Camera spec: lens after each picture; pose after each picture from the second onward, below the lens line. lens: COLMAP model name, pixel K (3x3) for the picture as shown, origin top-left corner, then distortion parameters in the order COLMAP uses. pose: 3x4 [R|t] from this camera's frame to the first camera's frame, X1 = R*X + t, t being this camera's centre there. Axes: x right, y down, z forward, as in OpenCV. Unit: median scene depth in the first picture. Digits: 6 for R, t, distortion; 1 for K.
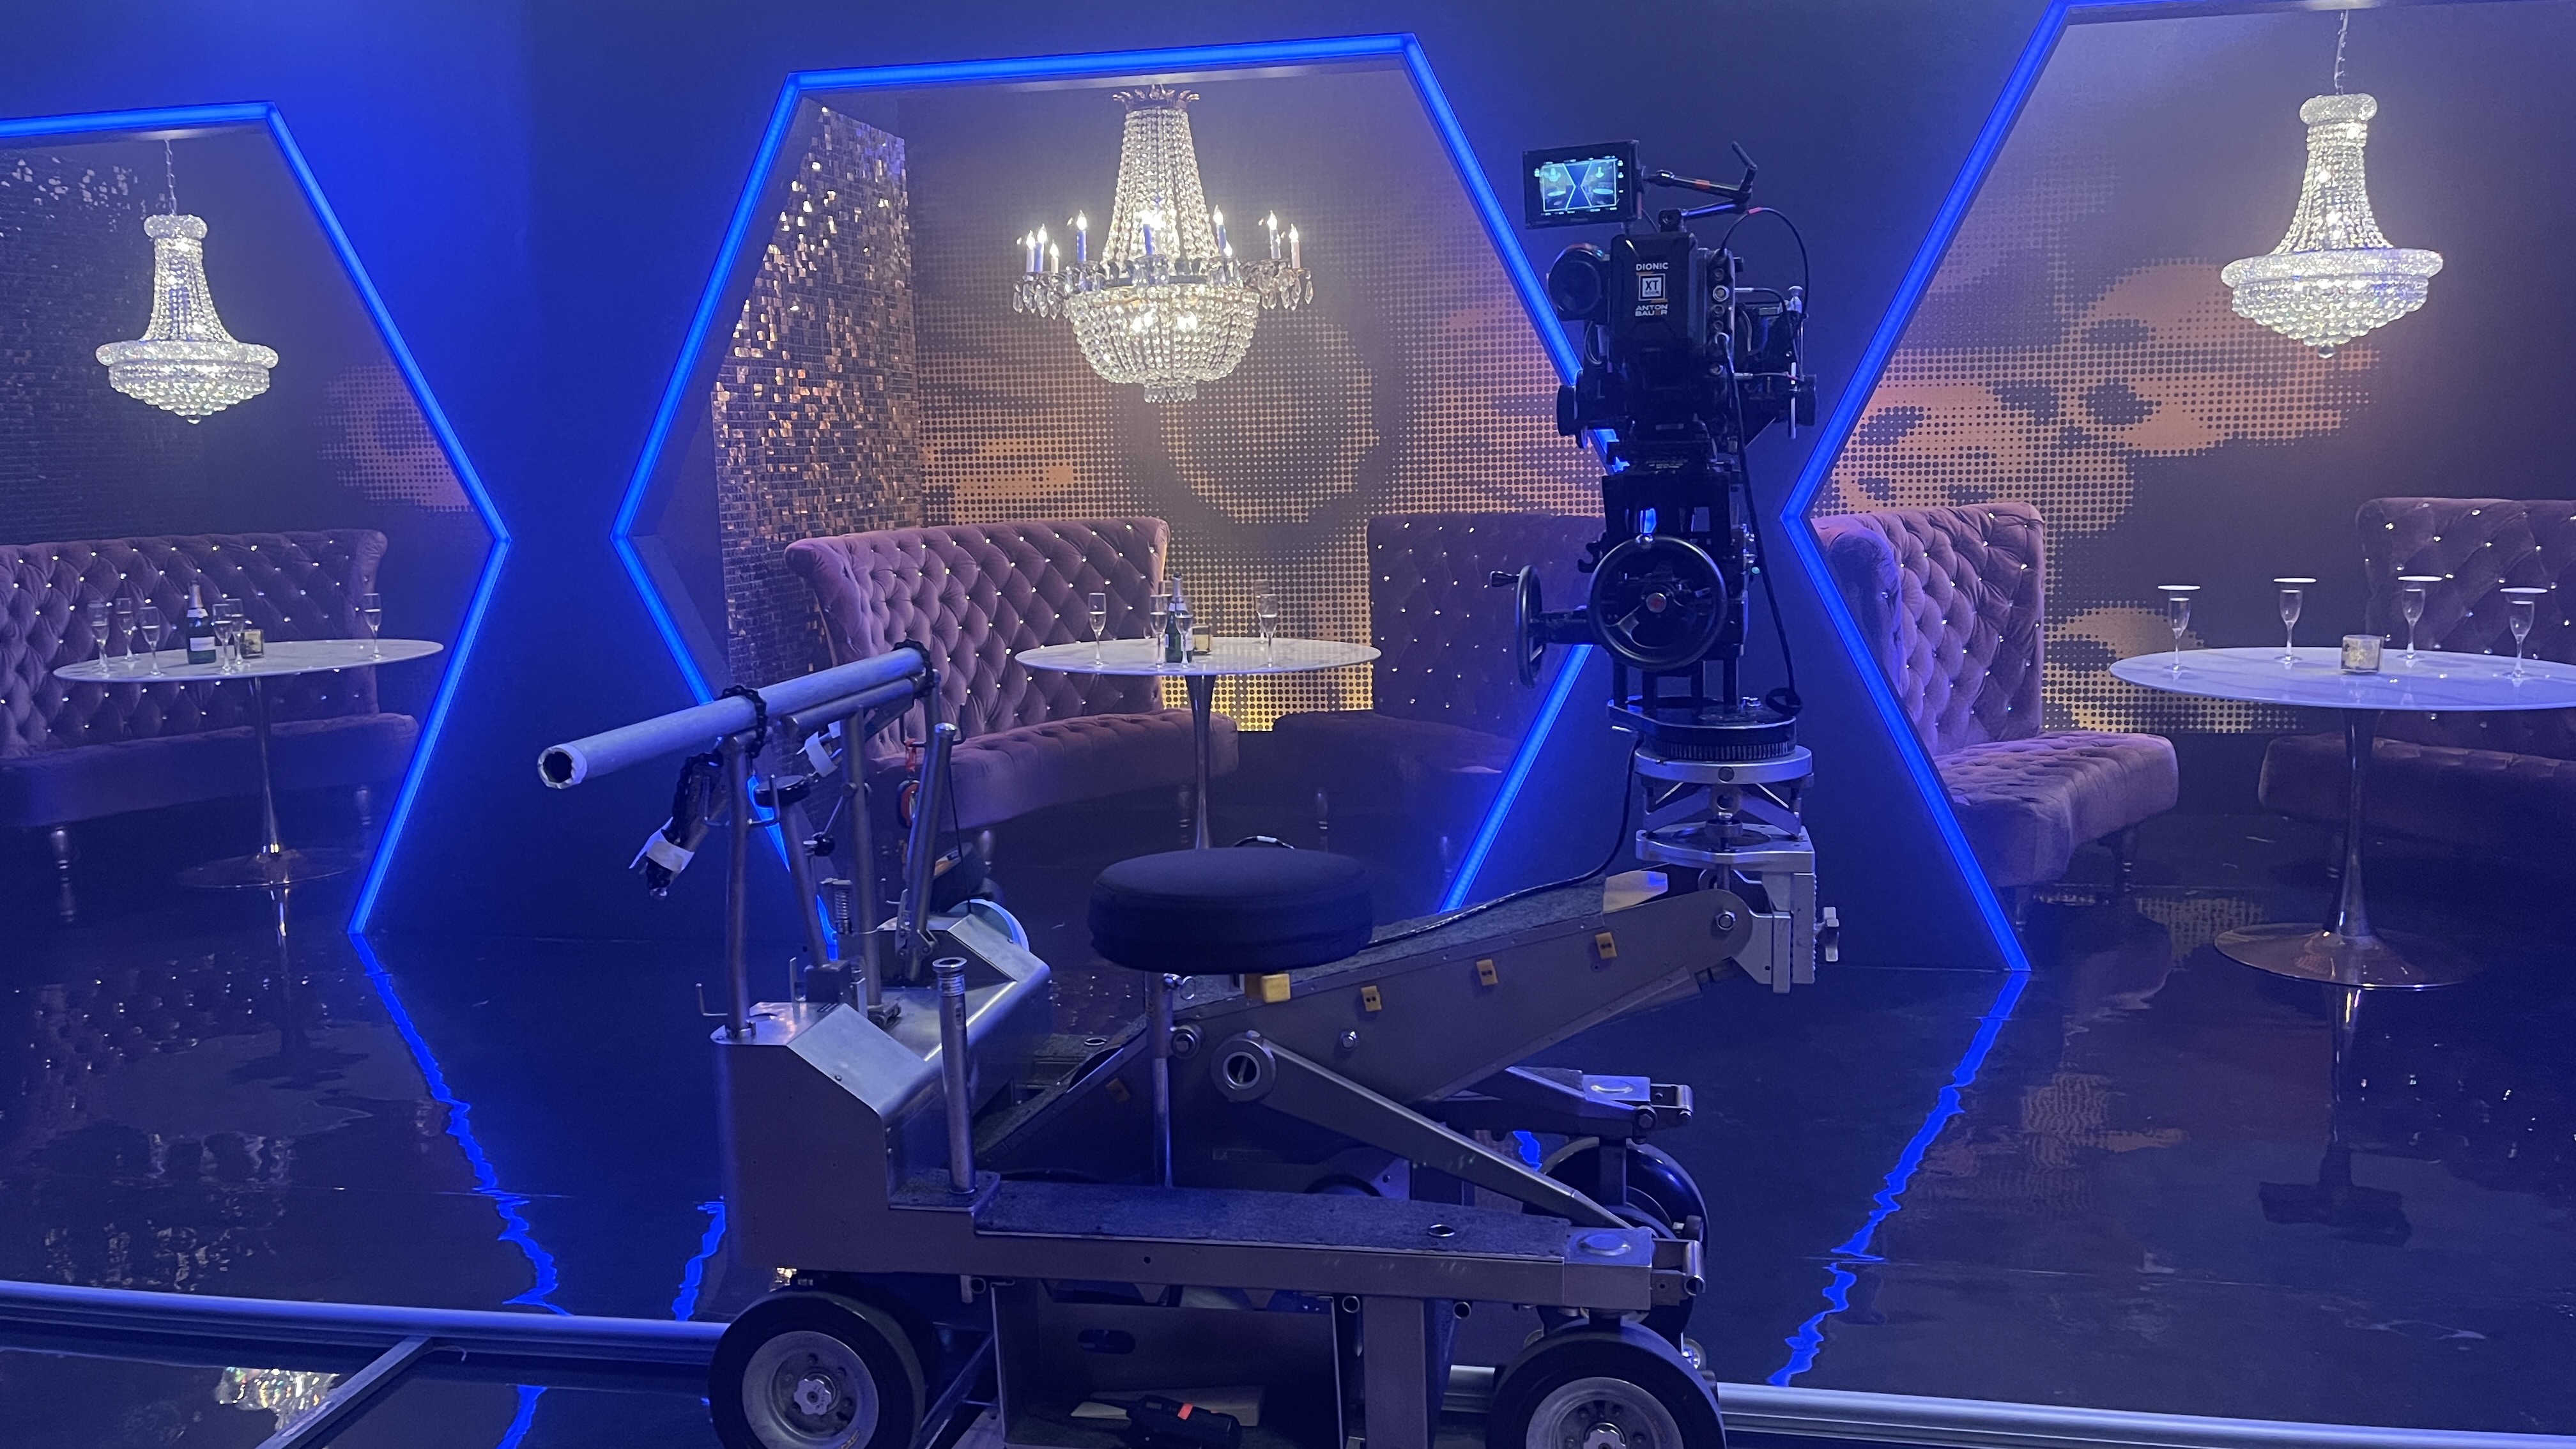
lens RADIAL K [[1926.5, 0, 1288.0], [0, 1926.5, 724.5], [0, 0, 1]] dist [-0.007790, -0.001984]
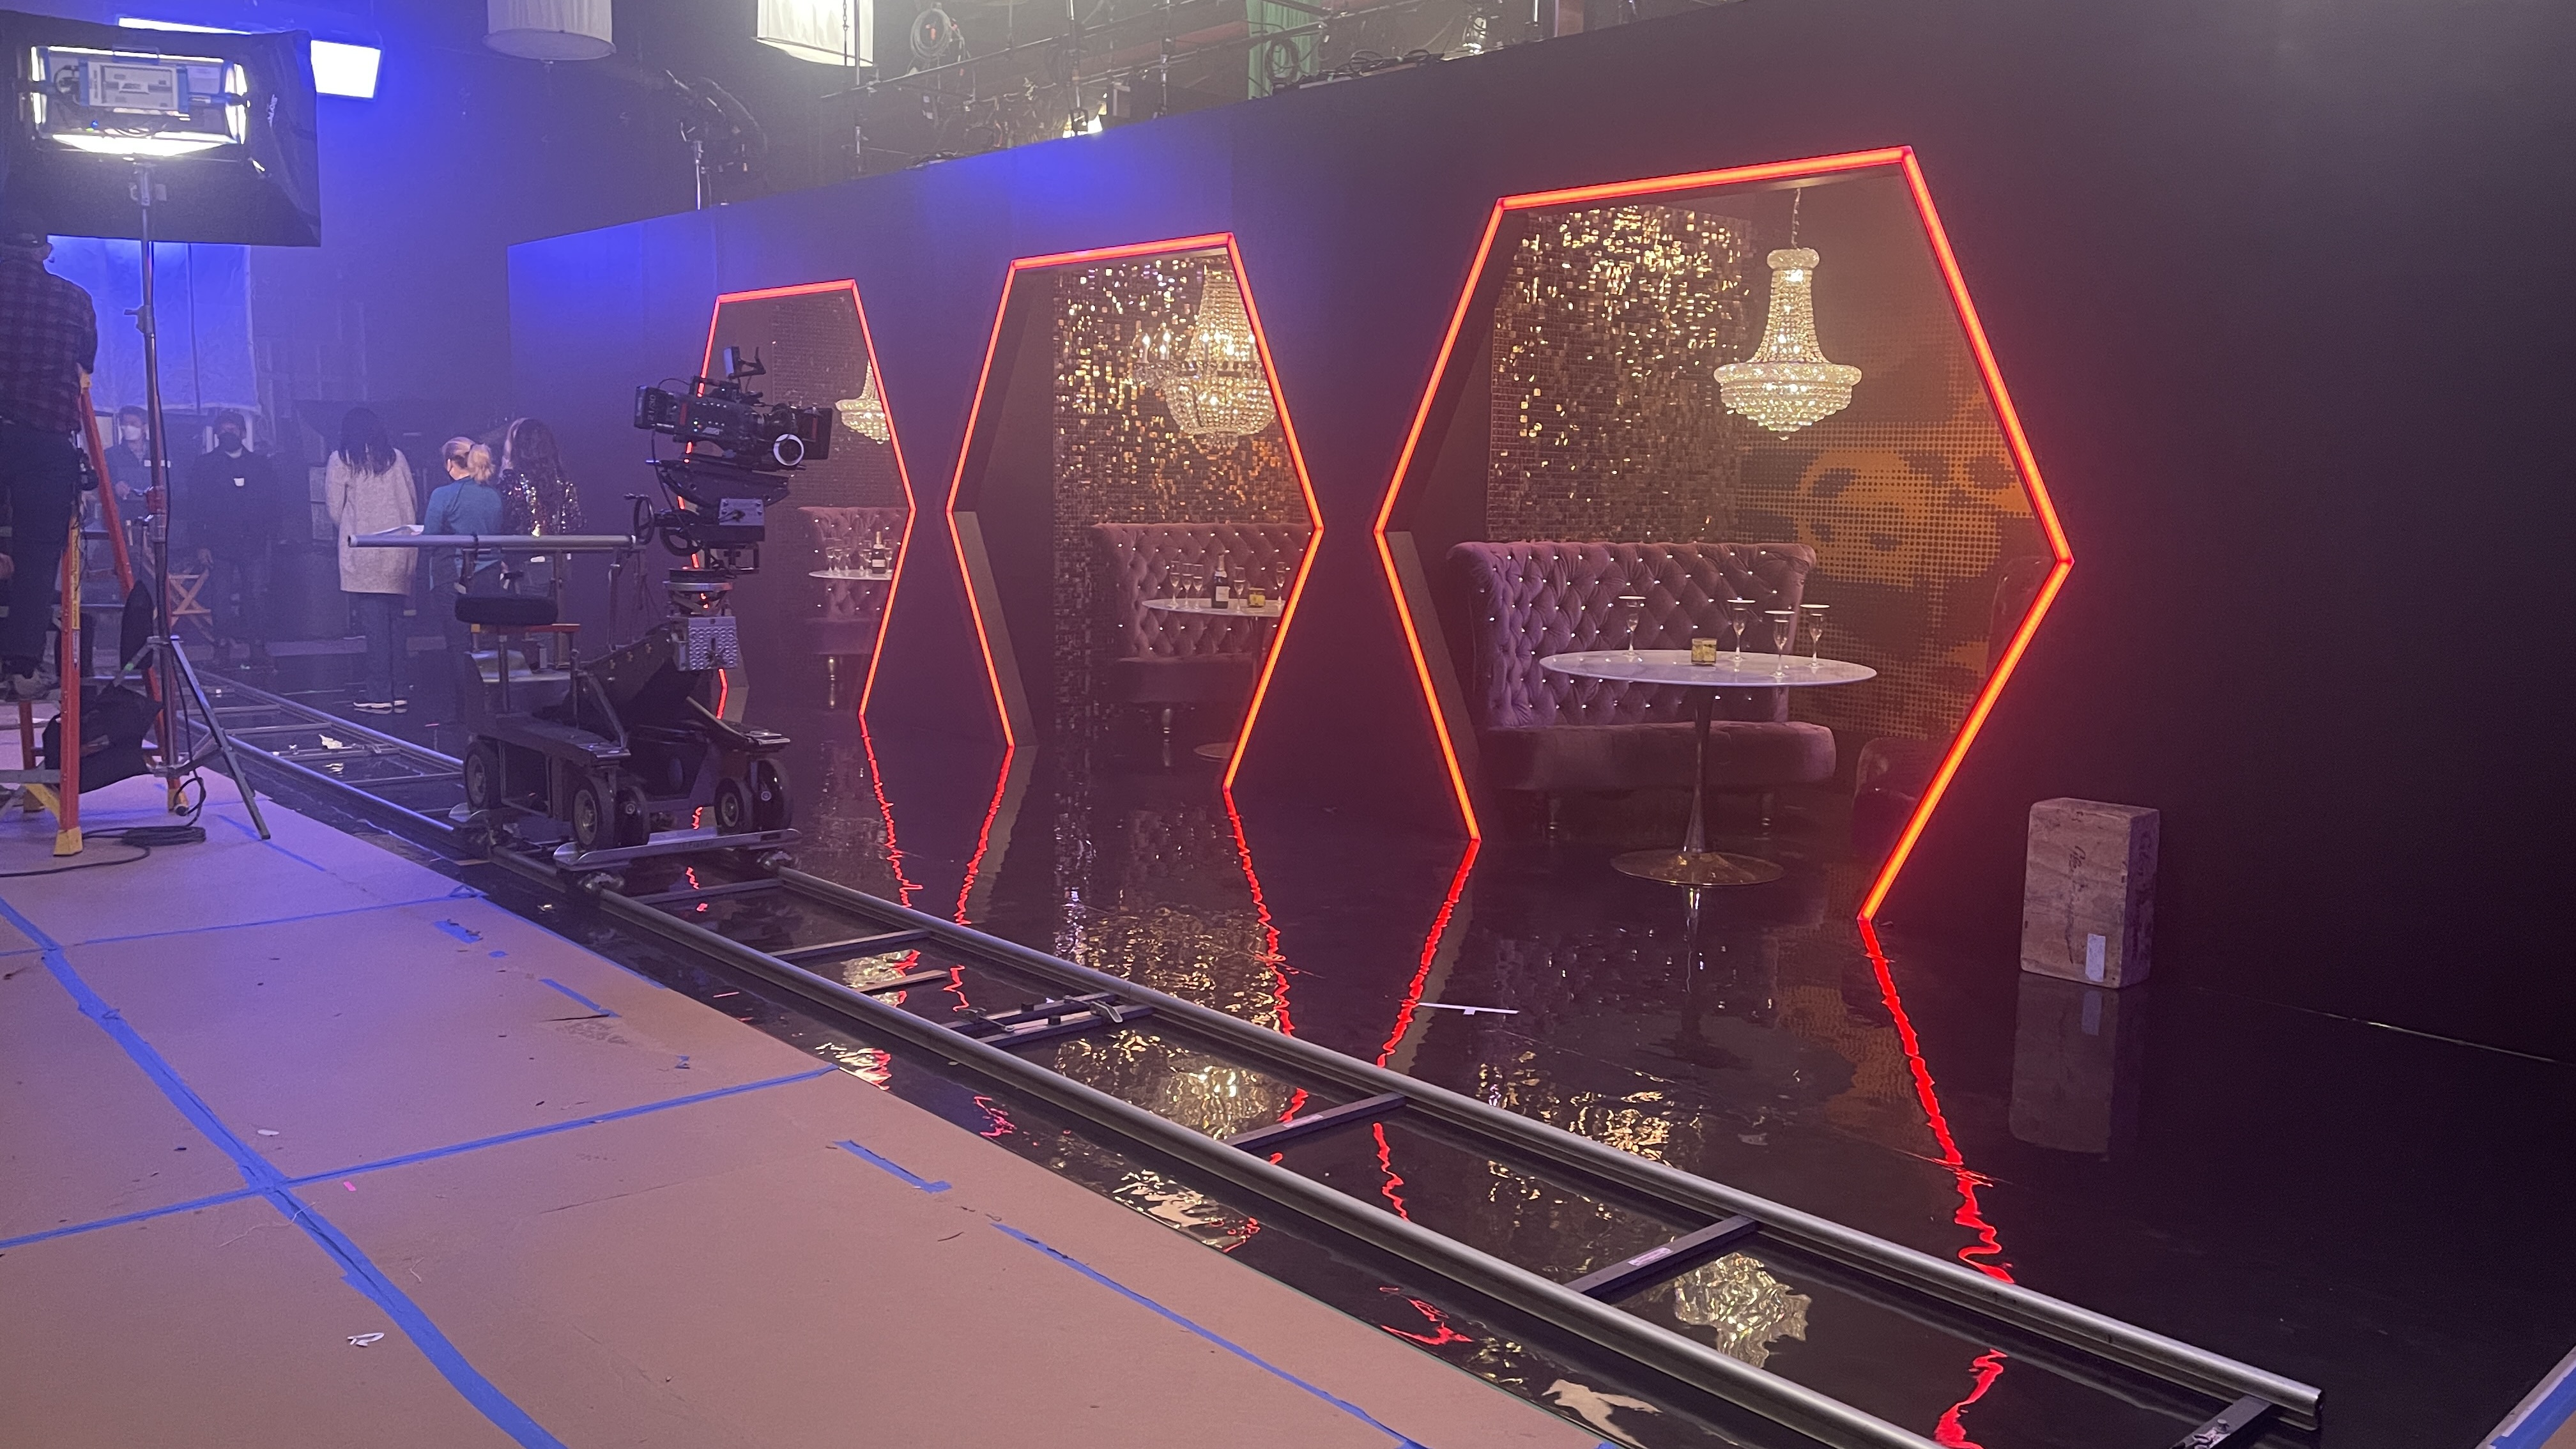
lens RADIAL K [[1926.5, 0, 1288.0], [0, 1926.5, 724.5], [0, 0, 1]] dist [-0.007790, -0.001984]
pose [[0.793500, 0.115717, -0.597468, 0.813605], [-0.121642, 0.992102, 0.030595, 0.006650], [0.596289, 0.048400, 0.801309, -0.218112]]
